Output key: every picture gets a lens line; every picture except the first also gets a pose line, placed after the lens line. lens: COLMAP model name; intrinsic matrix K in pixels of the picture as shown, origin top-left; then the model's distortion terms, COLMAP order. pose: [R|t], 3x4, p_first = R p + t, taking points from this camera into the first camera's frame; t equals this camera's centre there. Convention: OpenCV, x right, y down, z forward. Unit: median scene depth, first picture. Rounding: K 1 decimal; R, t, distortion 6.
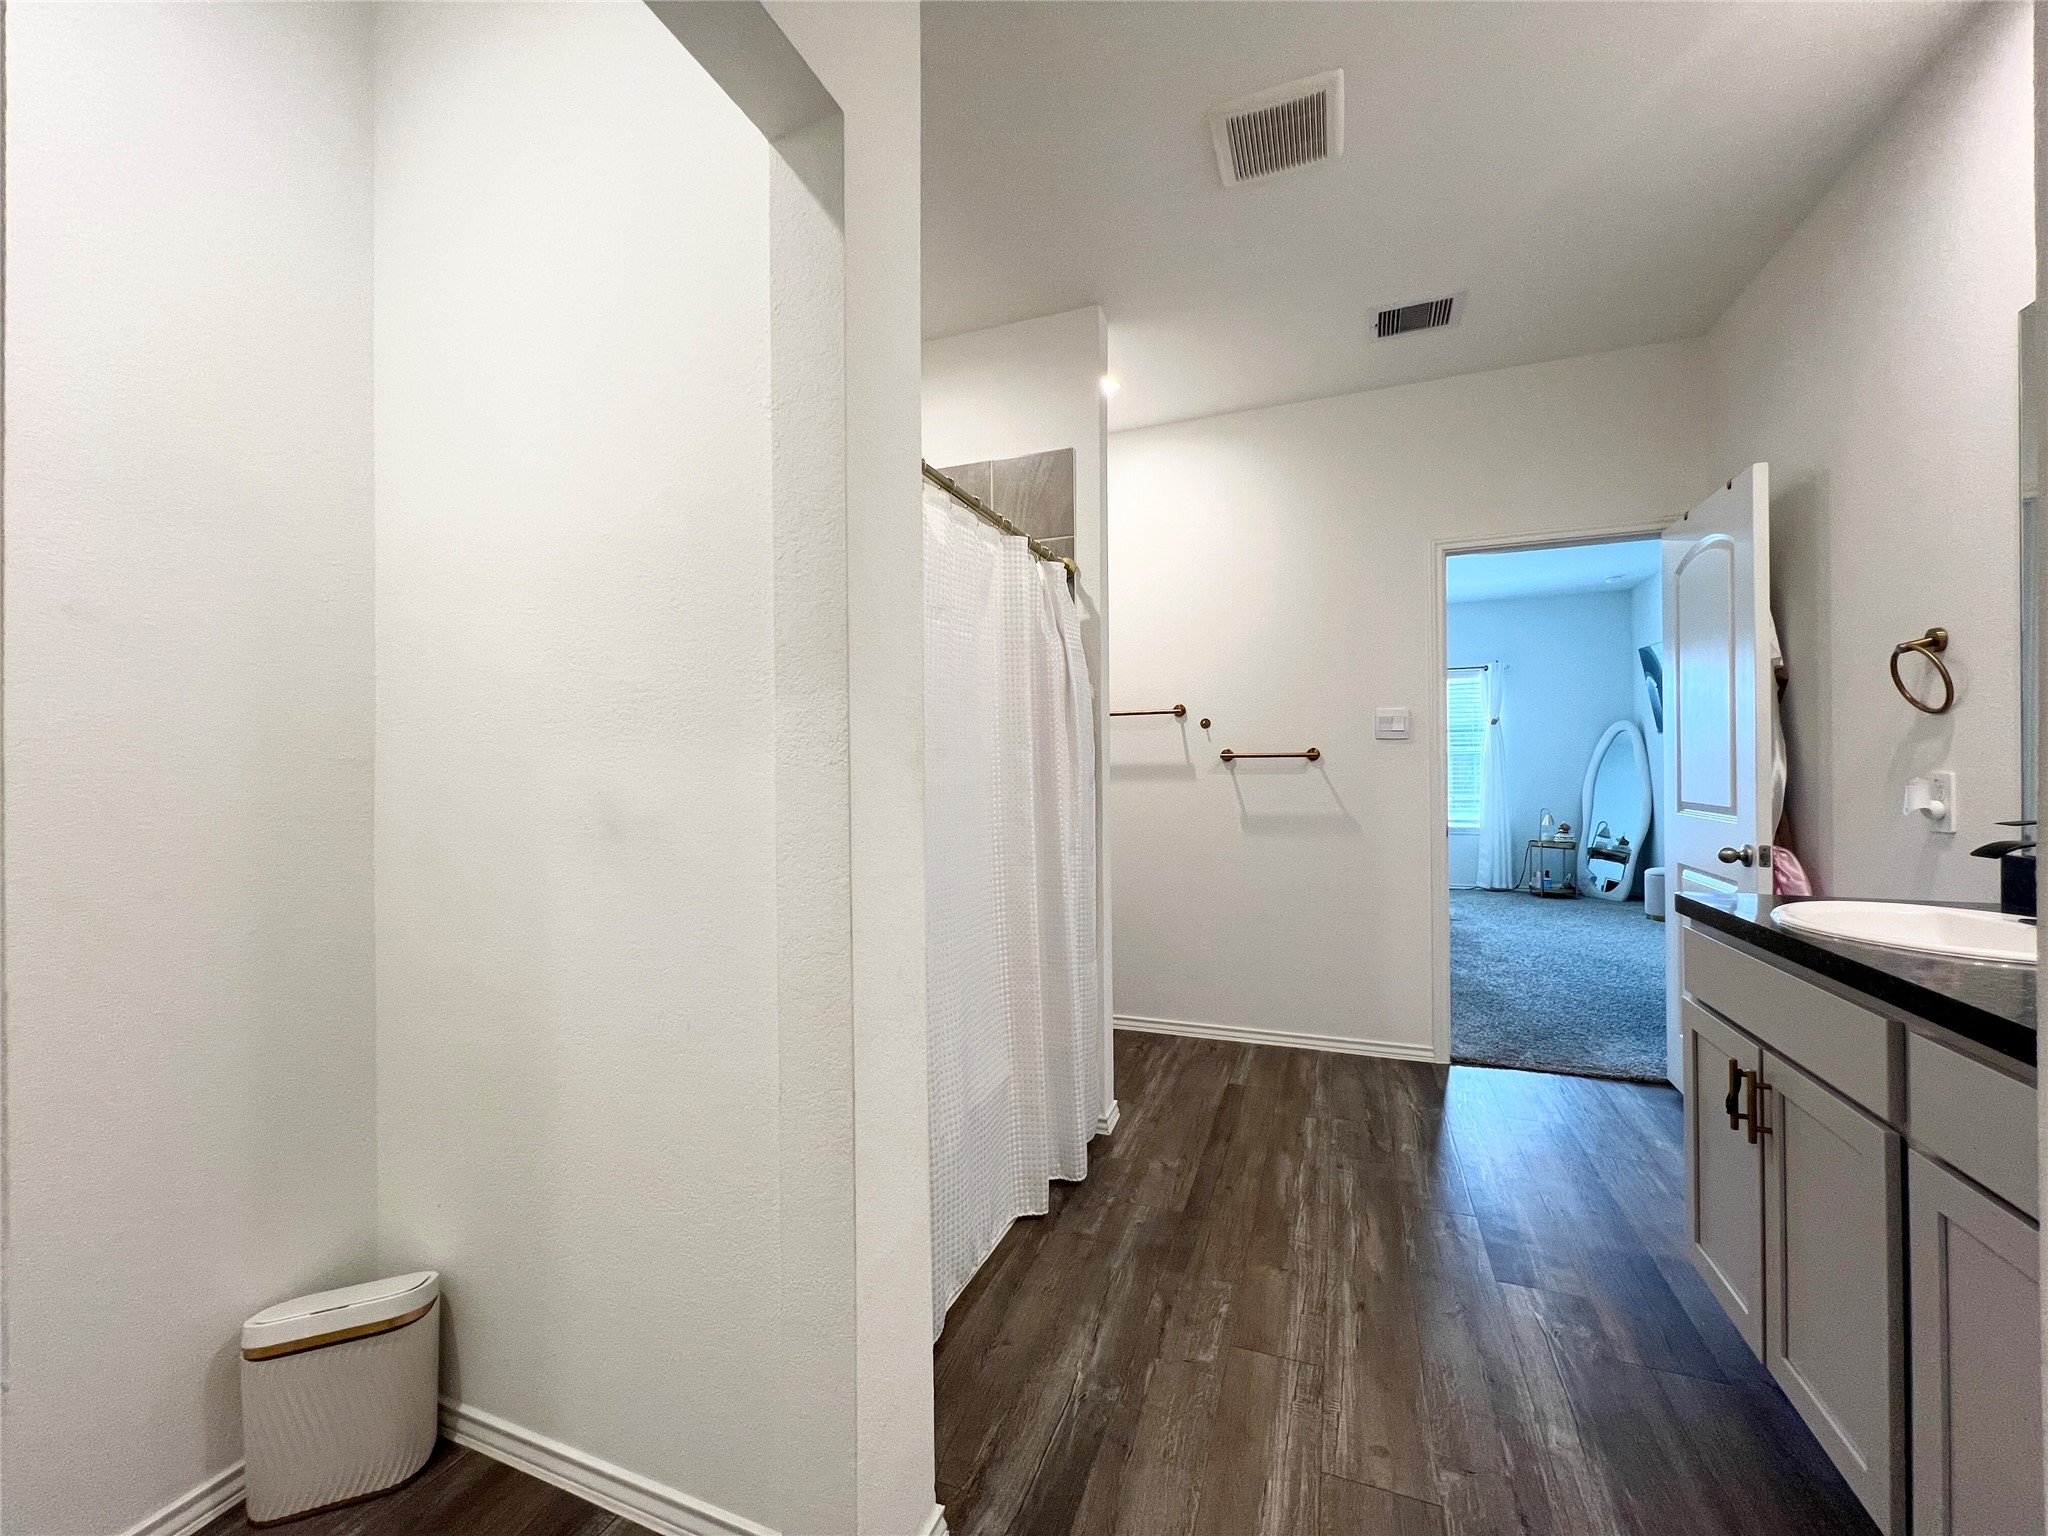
lens RADIAL K [[818.7, 0, 1022.1], [0, 818.7, 769.1], [0, 0, 1]] dist [0.000625, 0.000039]
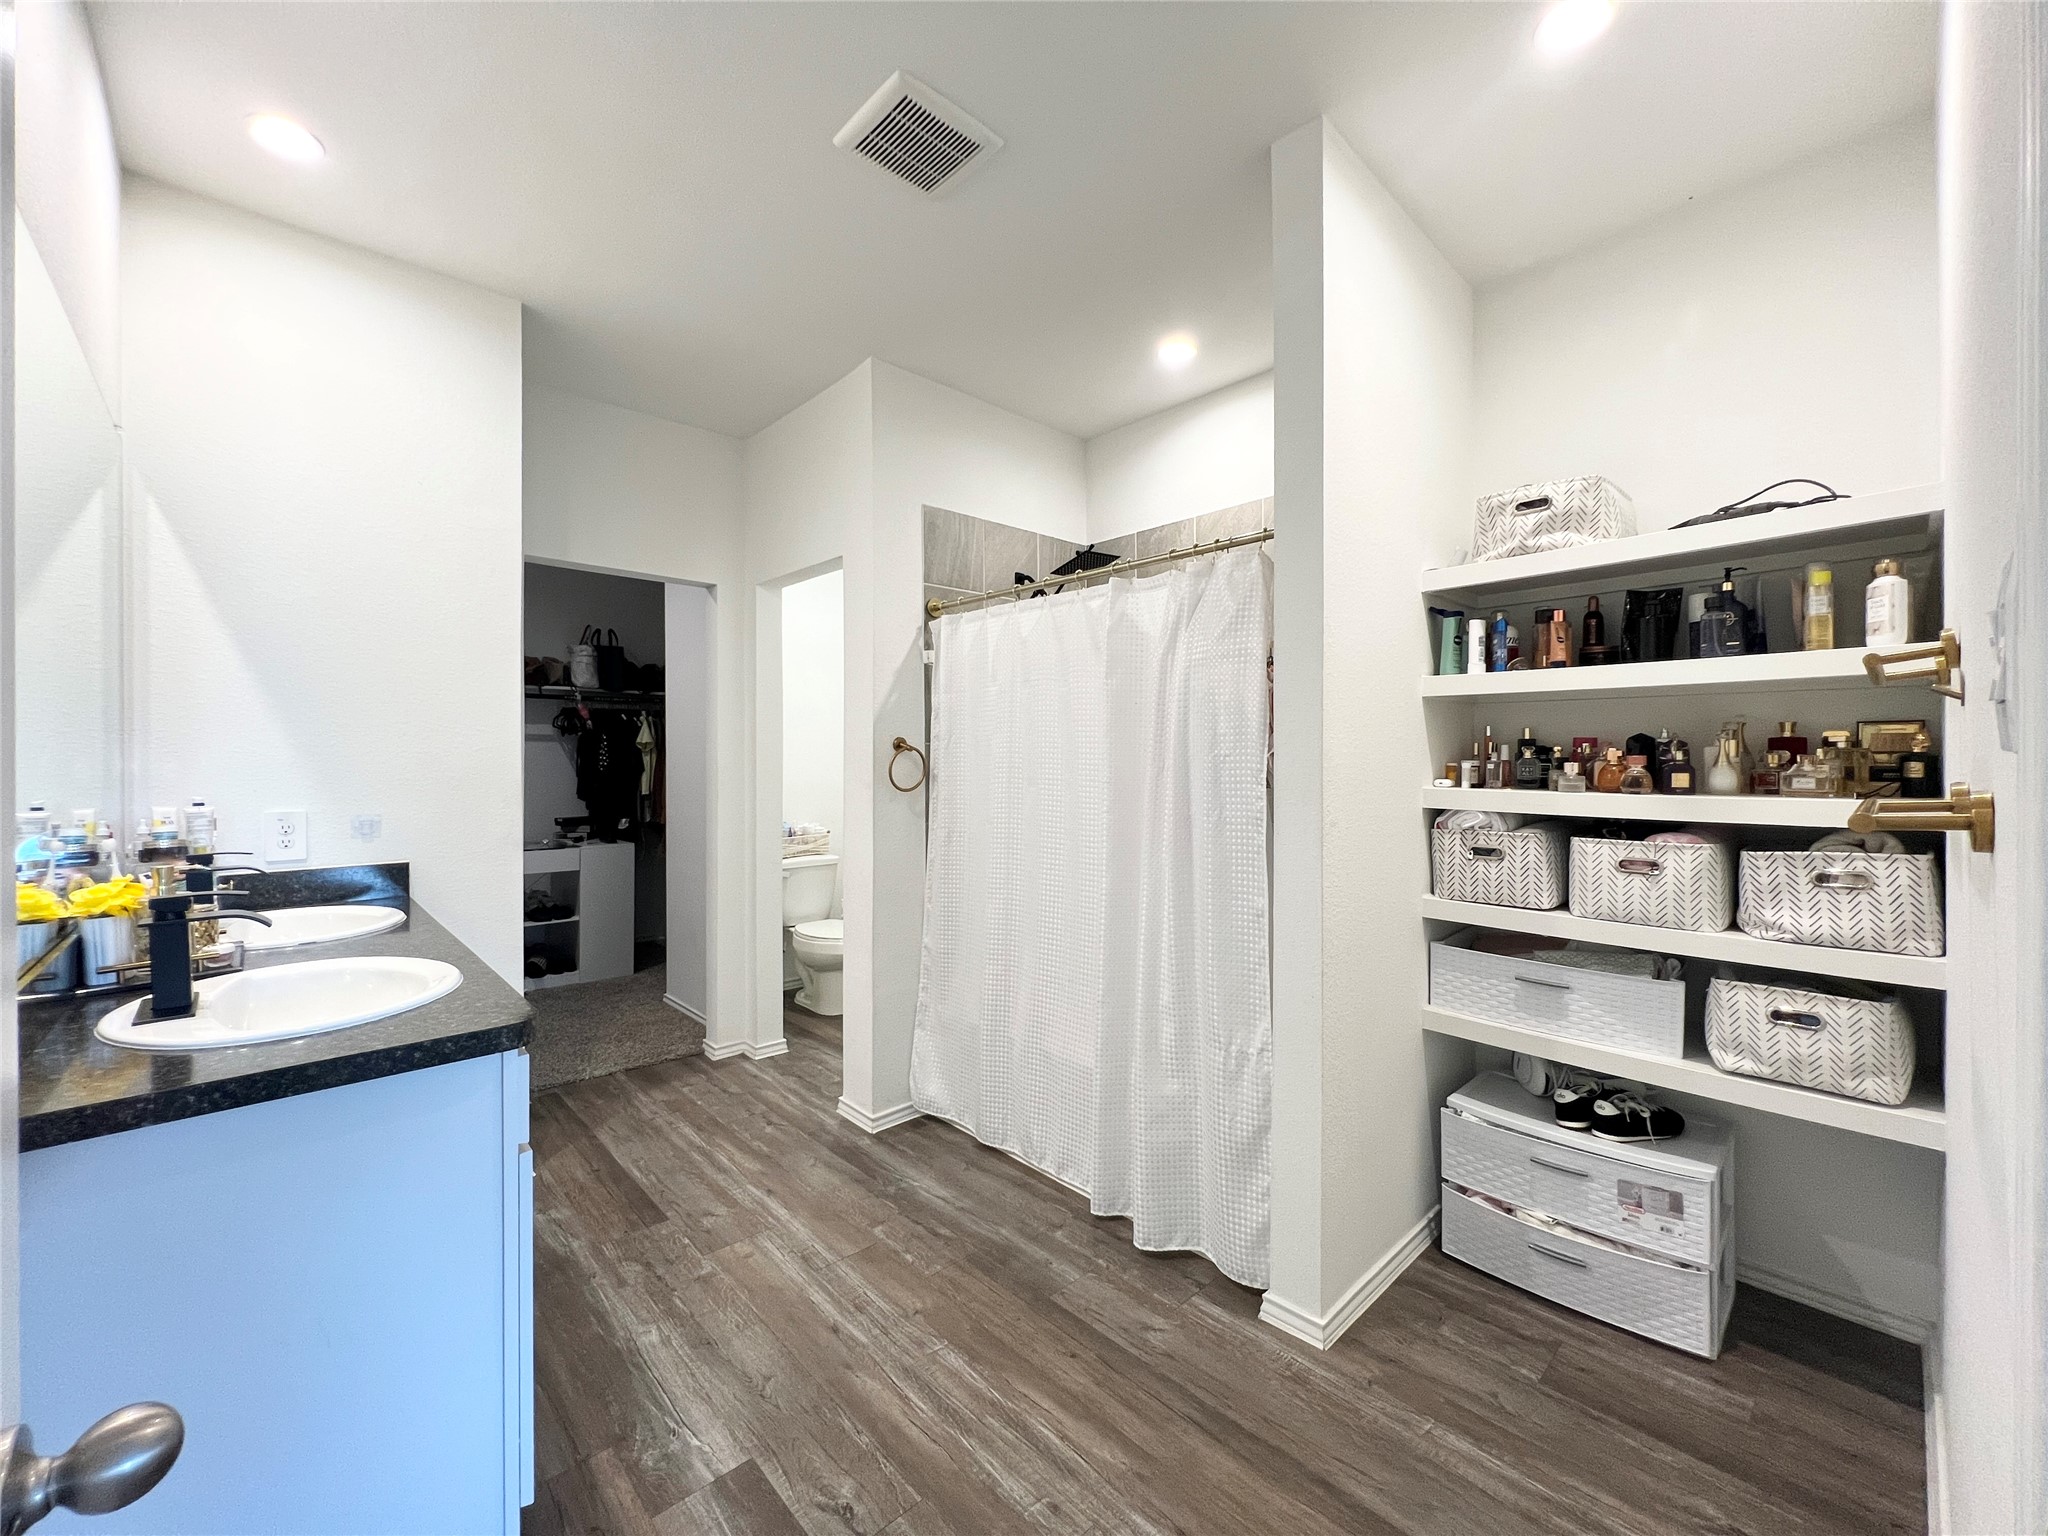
lens RADIAL K [[818.7, 0, 1025.4], [0, 818.7, 765.6], [0, 0, 1]] dist [0.000625, 0.000039]
pose [[-0.431053, 0.010210, -0.902269, 1.250376], [0.007115, 0.999943, 0.007916, -0.064503], [0.902298, -0.003008, -0.431101, 1.682611]]
